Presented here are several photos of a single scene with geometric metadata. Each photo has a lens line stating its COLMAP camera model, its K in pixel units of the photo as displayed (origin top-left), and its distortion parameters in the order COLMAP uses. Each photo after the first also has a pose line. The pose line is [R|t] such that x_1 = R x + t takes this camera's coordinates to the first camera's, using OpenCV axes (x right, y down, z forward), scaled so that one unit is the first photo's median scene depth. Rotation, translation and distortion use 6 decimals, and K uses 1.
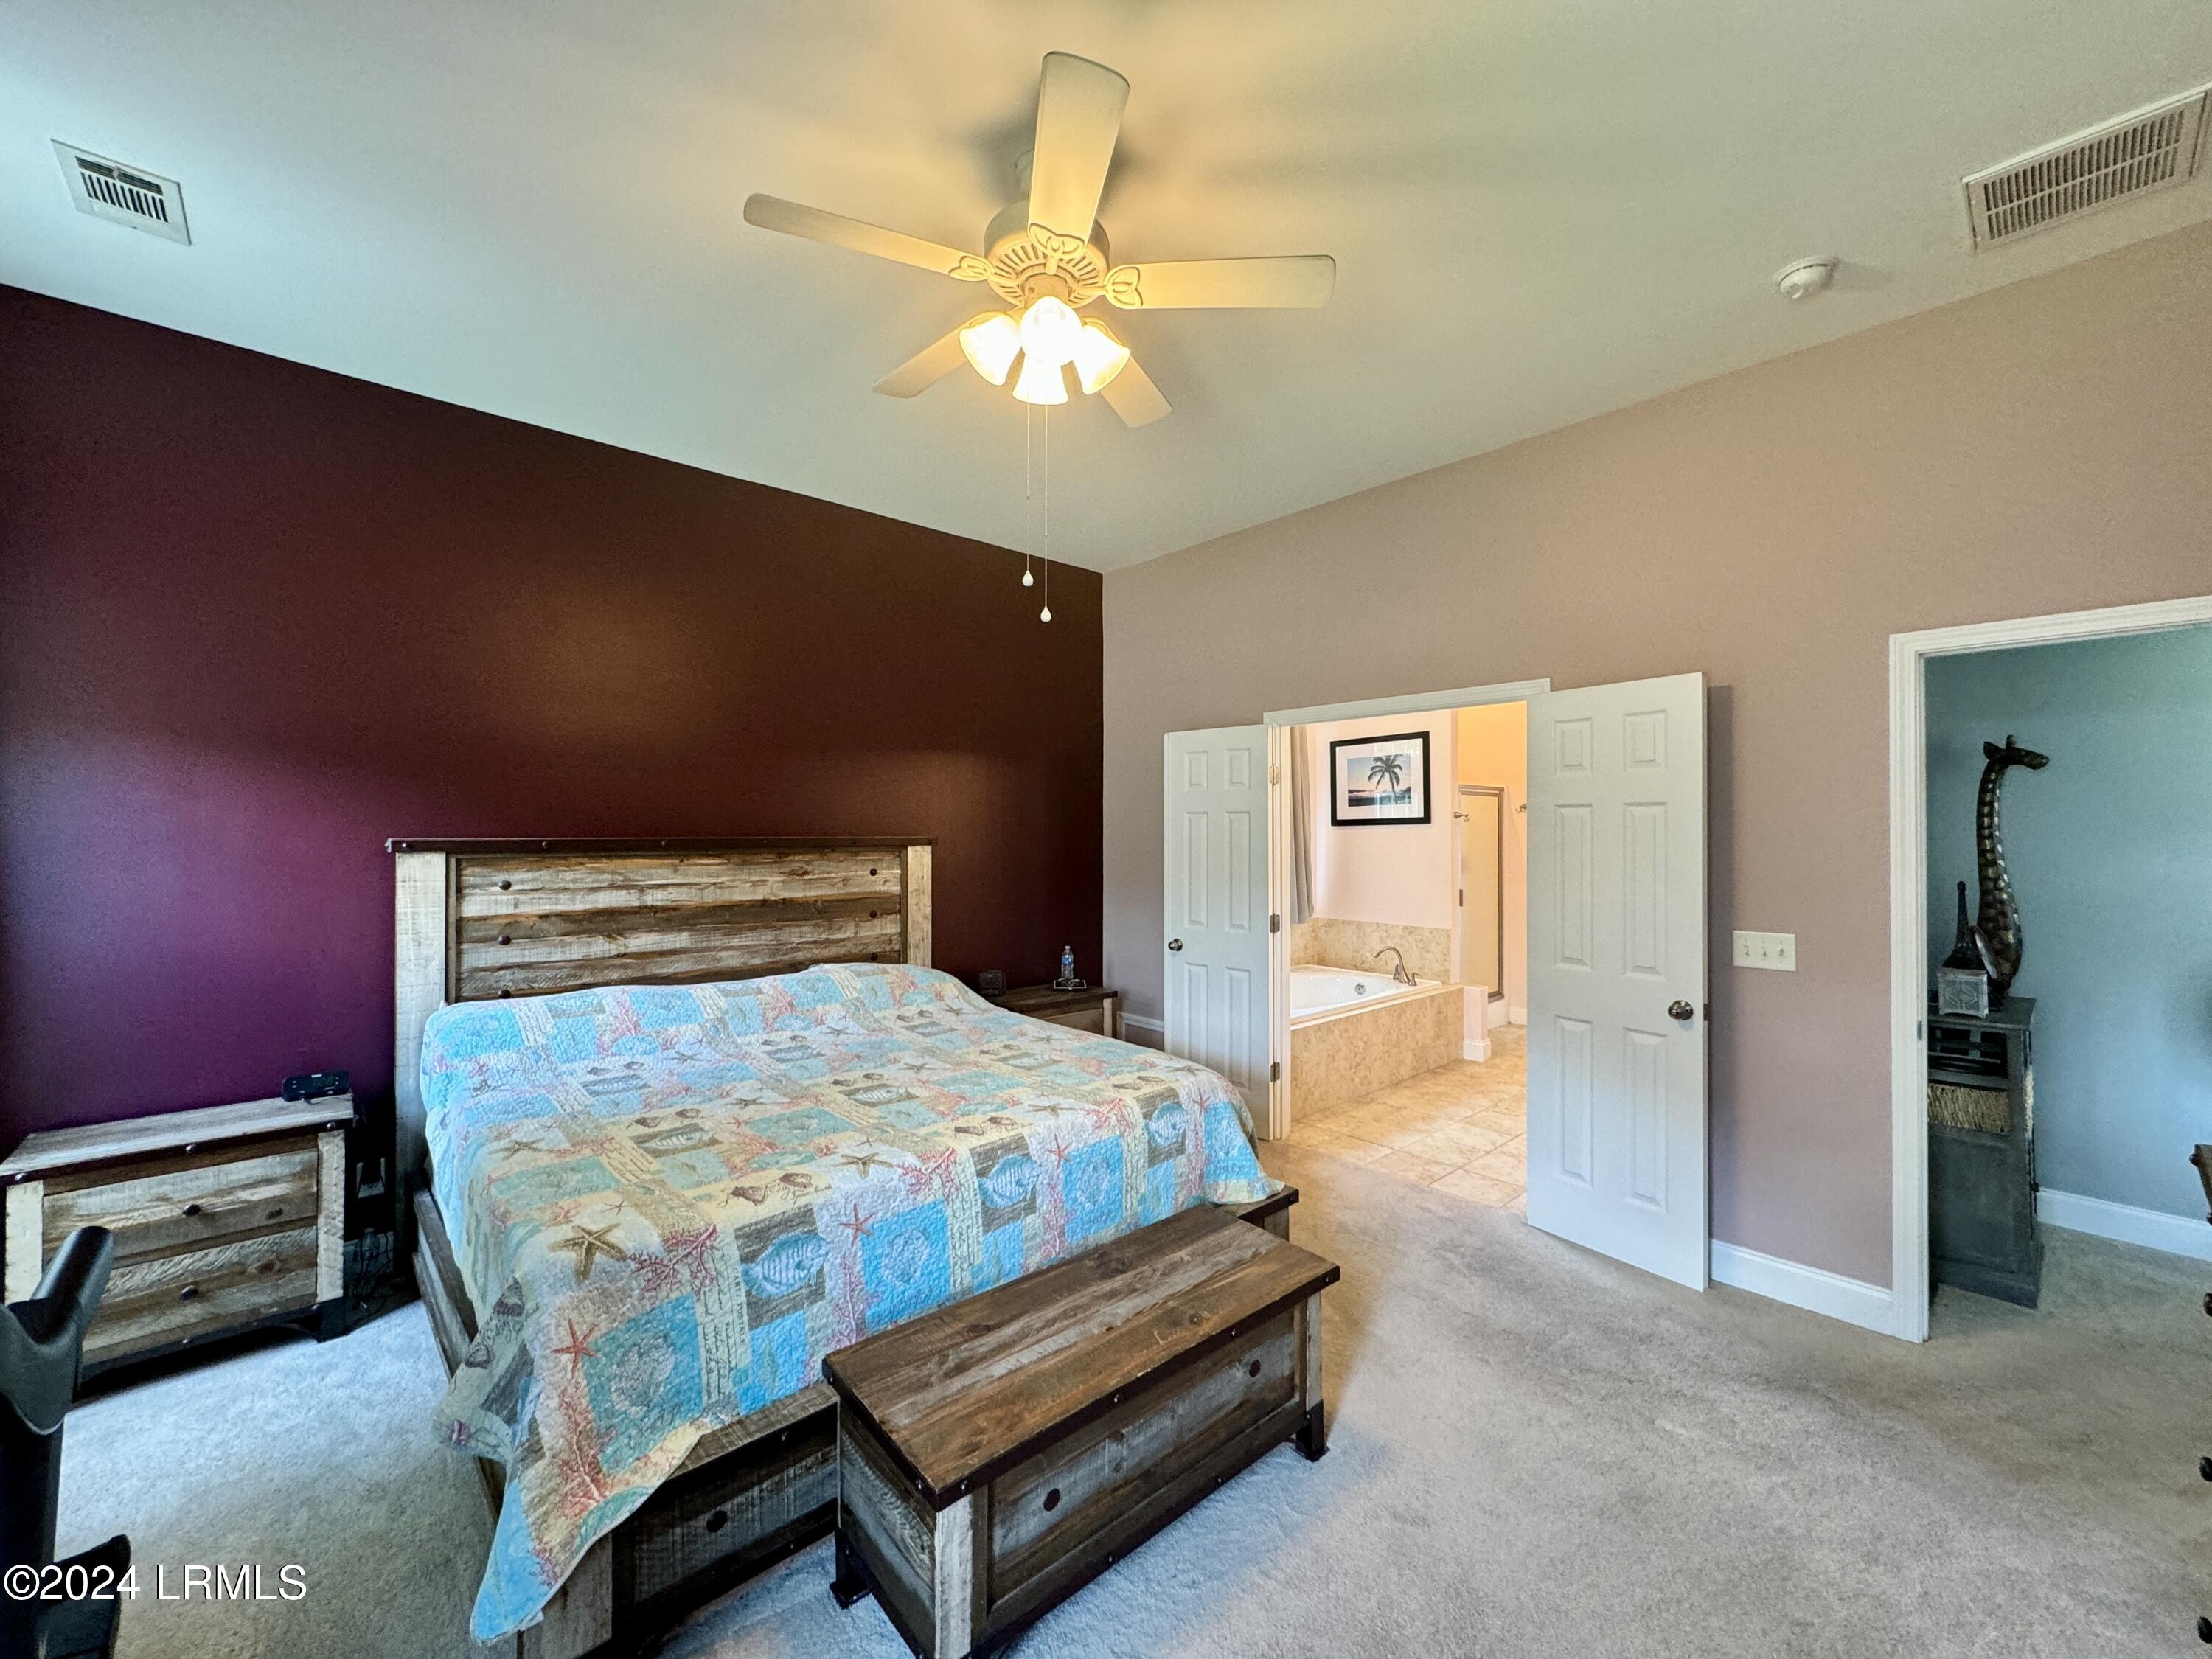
lens RADIAL K [[881.8, 0, 1104.6], [0, 881.8, 826.4], [0, 0, 1]] dist [-0.000797, 0.000270]
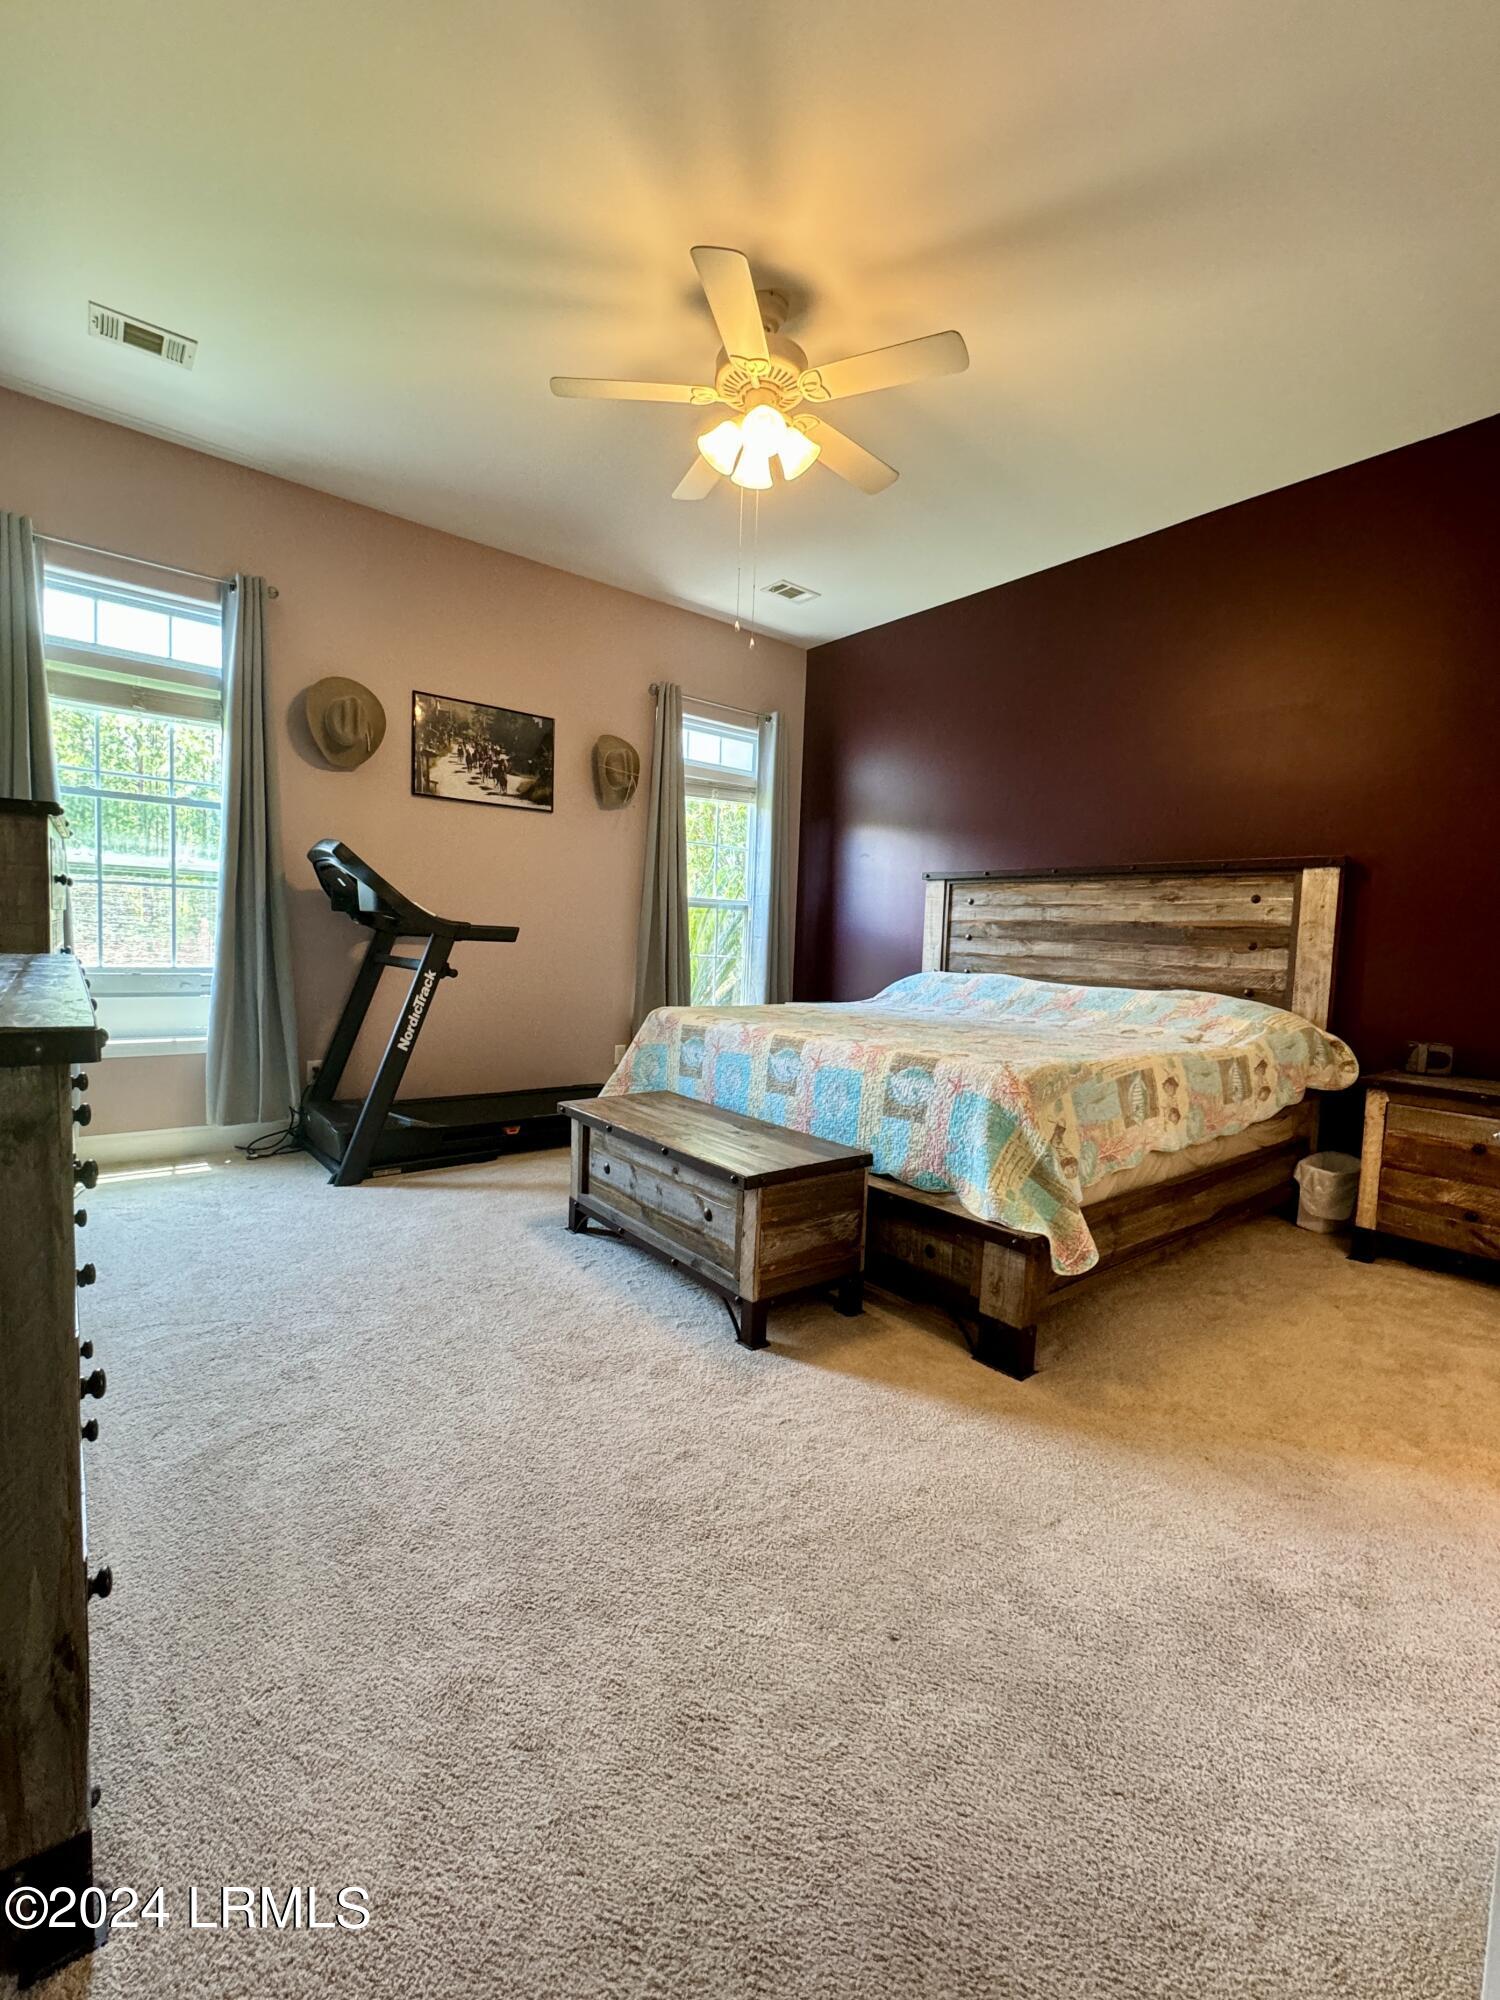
lens RADIAL K [[856.9, 0, 750.0], [0, 856.9, 1000.0], [0, 0, 1]] dist [0.000003, 0.000084]
pose [[-0.049218, 0.073686, -0.996066, 0.759429], [-0.033854, 0.996579, 0.075397, 0.125367], [0.998214, 0.037432, -0.046555, 0.624336]]
